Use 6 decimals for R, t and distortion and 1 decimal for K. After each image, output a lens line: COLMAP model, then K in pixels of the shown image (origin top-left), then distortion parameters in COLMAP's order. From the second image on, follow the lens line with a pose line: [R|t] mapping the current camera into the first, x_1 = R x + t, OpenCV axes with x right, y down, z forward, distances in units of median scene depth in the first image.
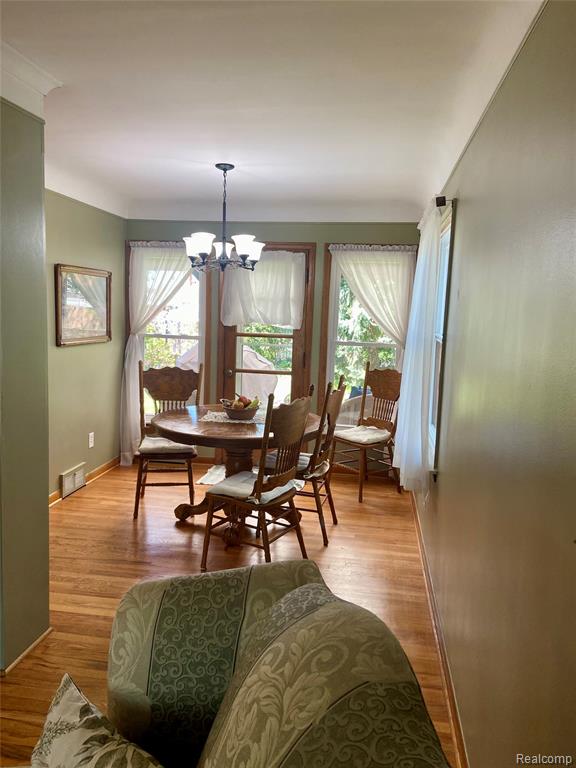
lens RADIAL K [[579.2, 0, 291.1], [0, 579.2, 382.2], [0, 0, 1]] dist [0.126780, -0.158196]
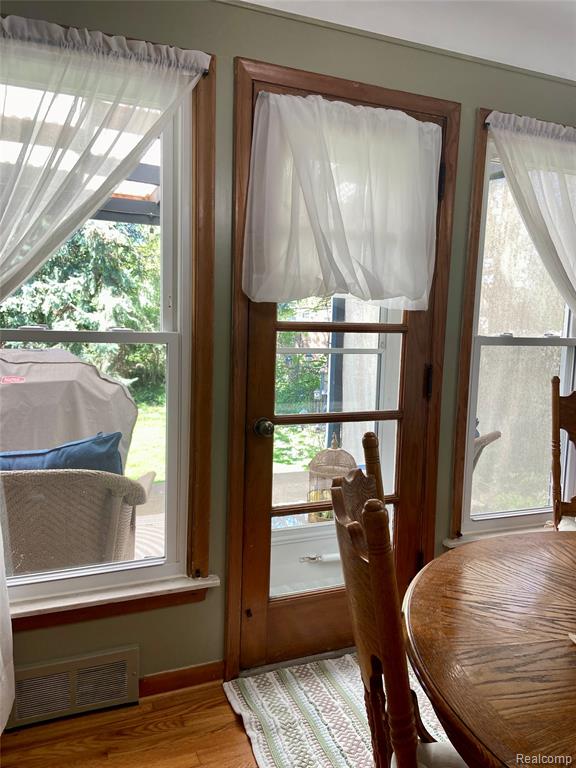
lens RADIAL K [[579.2, 0, 291.1], [0, 579.2, 382.2], [0, 0, 1]] dist [0.126780, -0.158196]
pose [[0.849115, -0.065381, 0.524145, -0.289154], [0.063767, 0.997741, 0.021154, -0.053681], [-0.524344, 0.015461, 0.851366, 0.680217]]
